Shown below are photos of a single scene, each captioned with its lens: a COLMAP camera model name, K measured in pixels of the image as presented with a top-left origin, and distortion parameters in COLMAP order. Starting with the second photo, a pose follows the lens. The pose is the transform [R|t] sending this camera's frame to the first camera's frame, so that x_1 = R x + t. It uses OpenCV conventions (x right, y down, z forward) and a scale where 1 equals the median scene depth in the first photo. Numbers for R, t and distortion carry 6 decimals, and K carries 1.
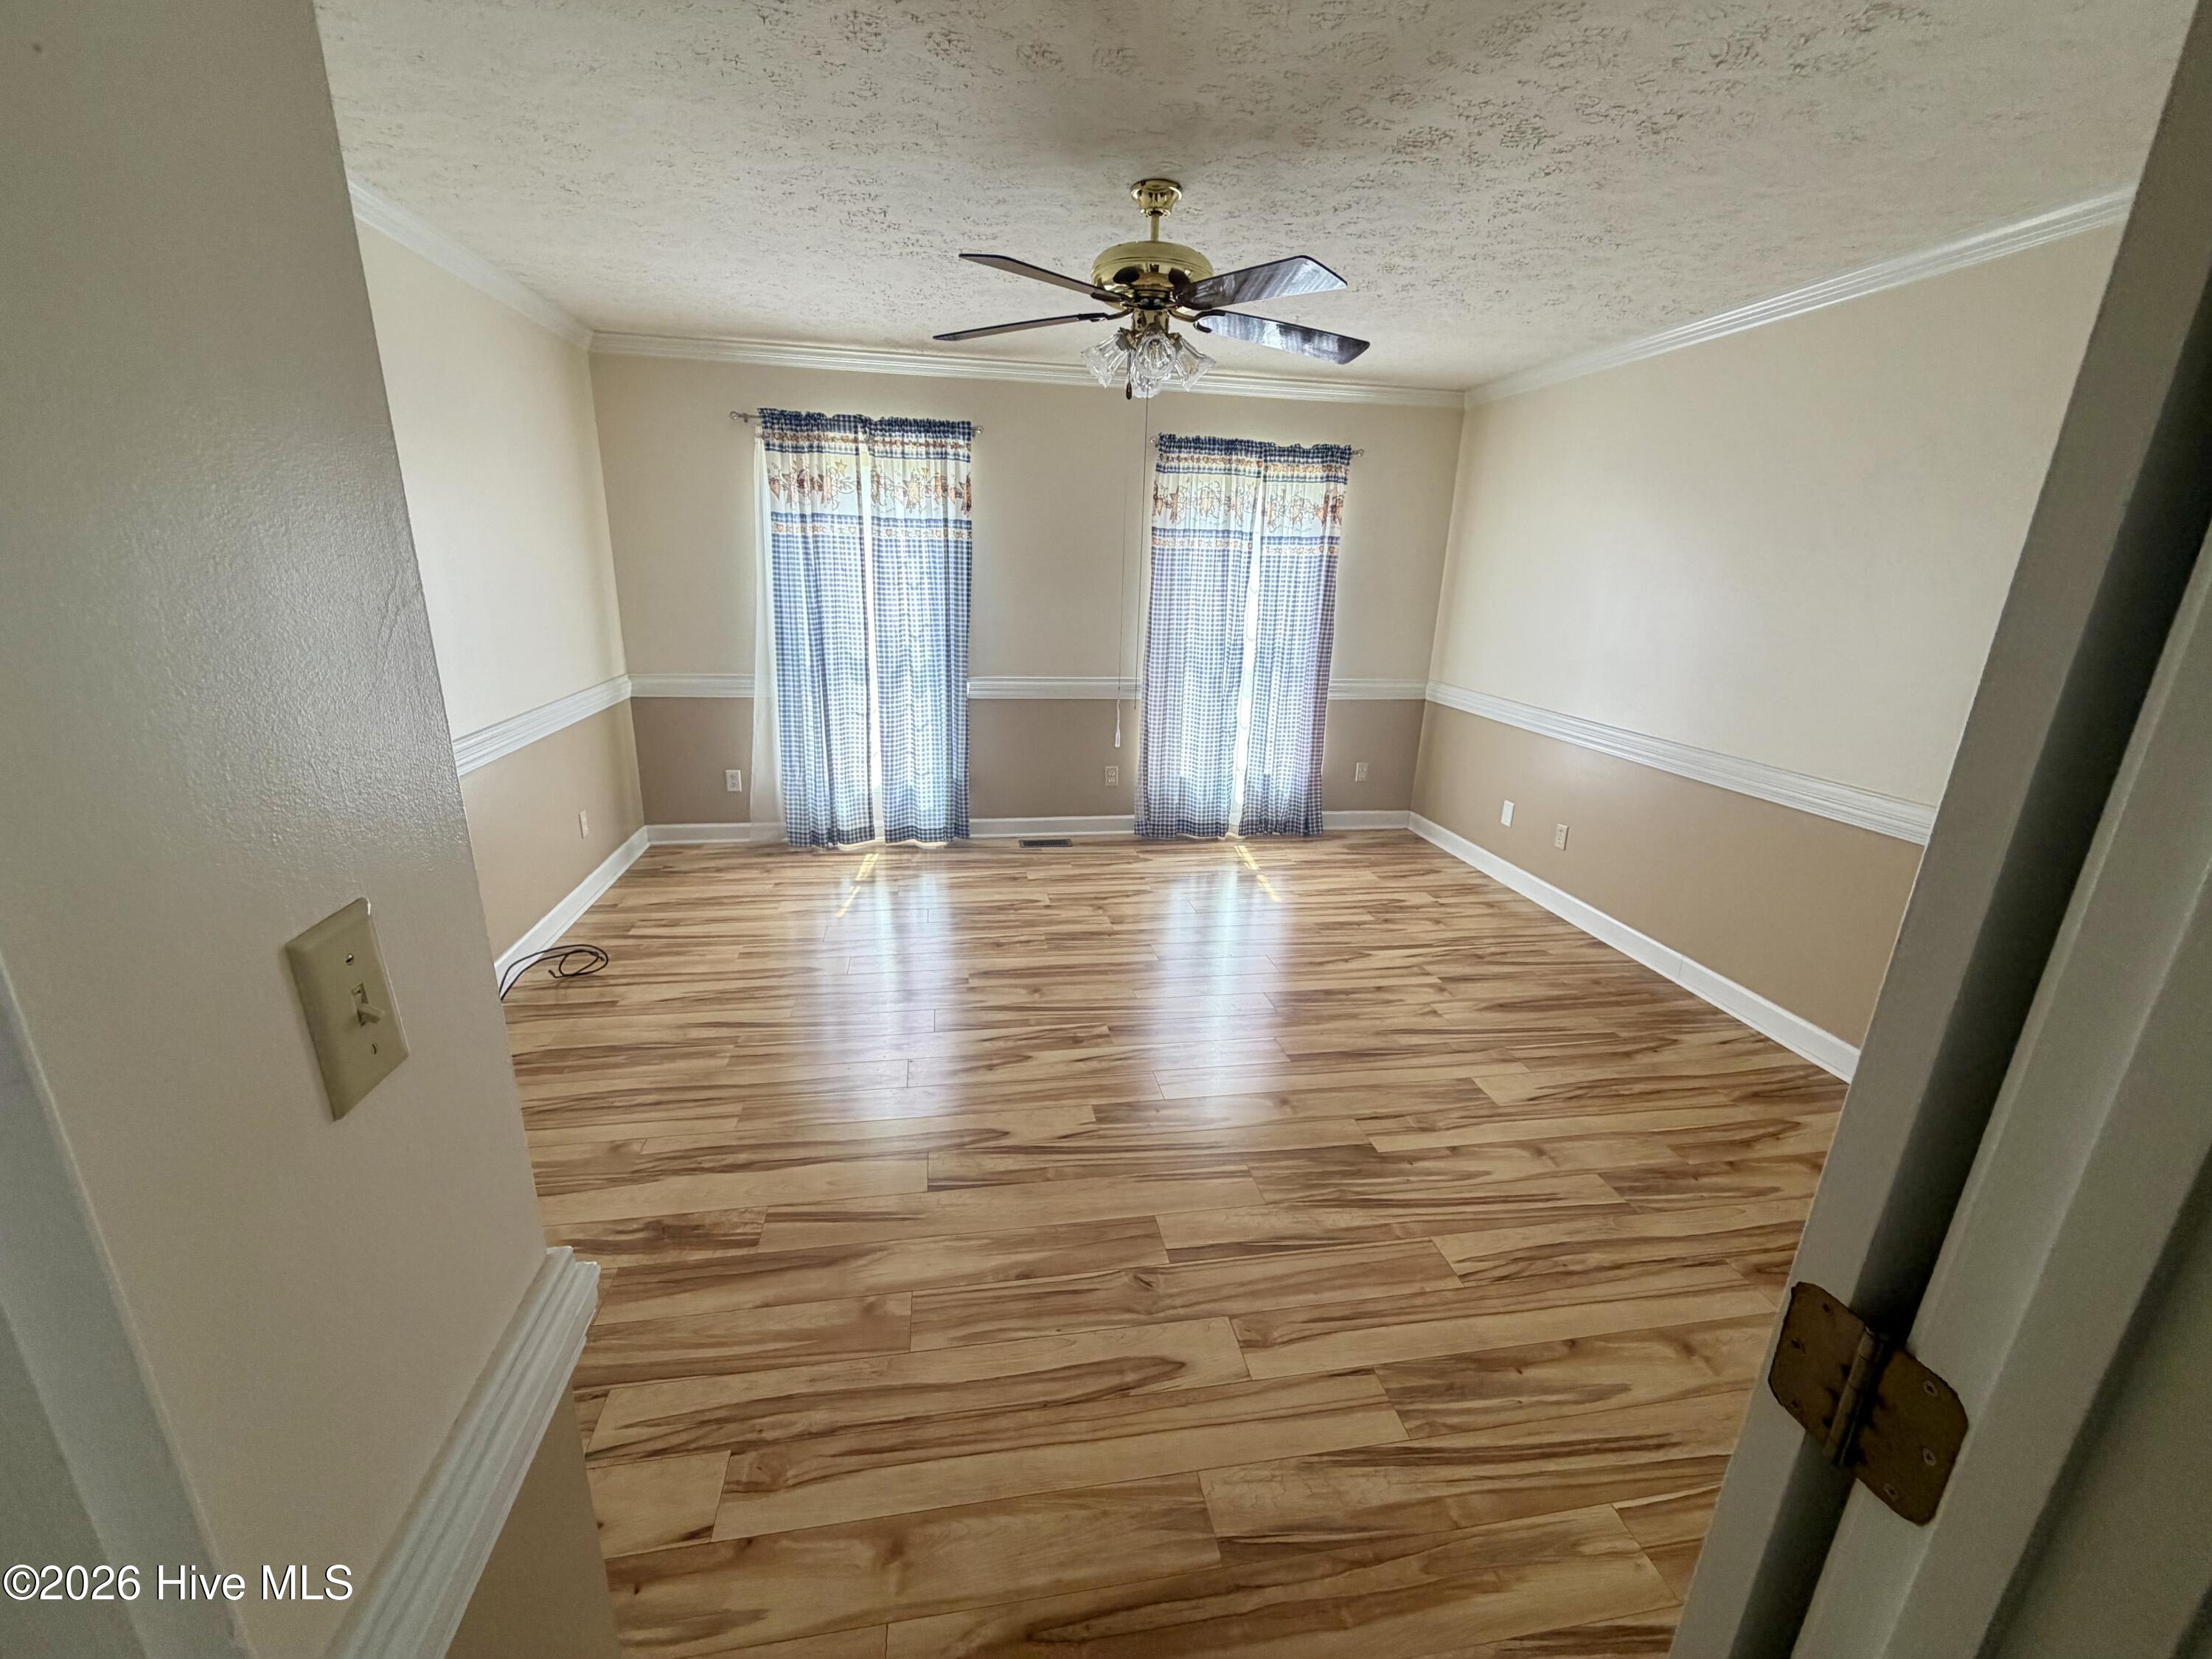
lens RADIAL K [[886.8, 0, 1102.2], [0, 886.8, 831.6], [0, 0, 1]] dist [-0.014772, 0.019294]
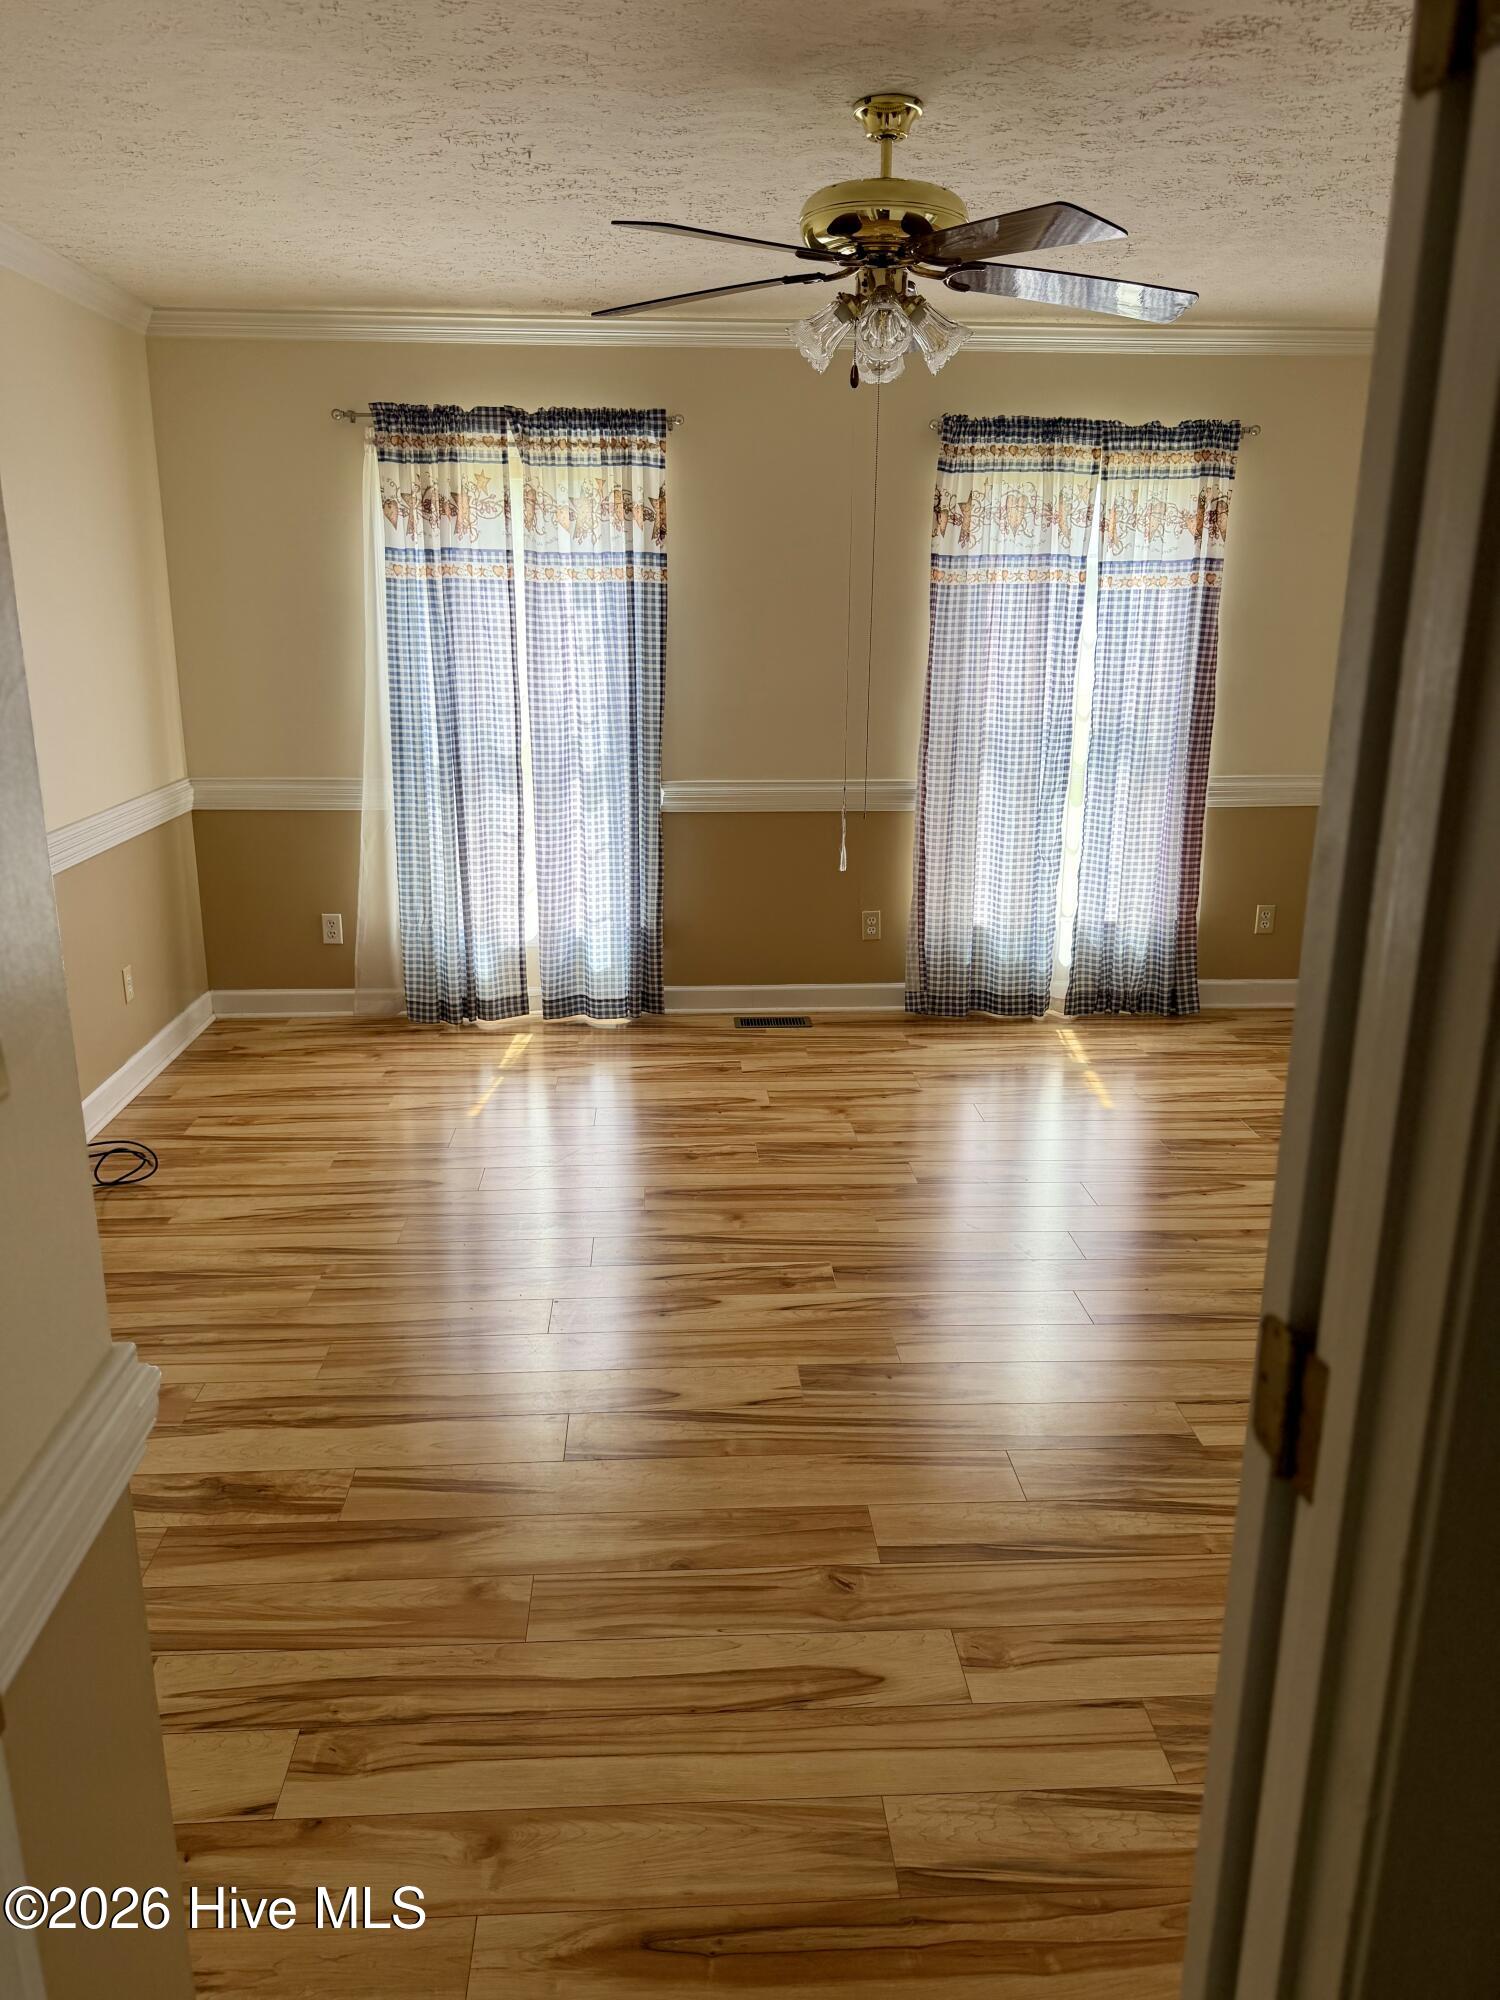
lens RADIAL K [[1413.9, 0, 750.0], [0, 1413.9, 1000.0], [0, 0, 1]] dist [0.059317, -0.072538]
pose [[0.993695, 0.007476, -0.111871, 0.063406], [-0.009860, 0.999736, -0.020771, 0.030075], [0.111687, 0.021743, 0.993506, -0.128340]]
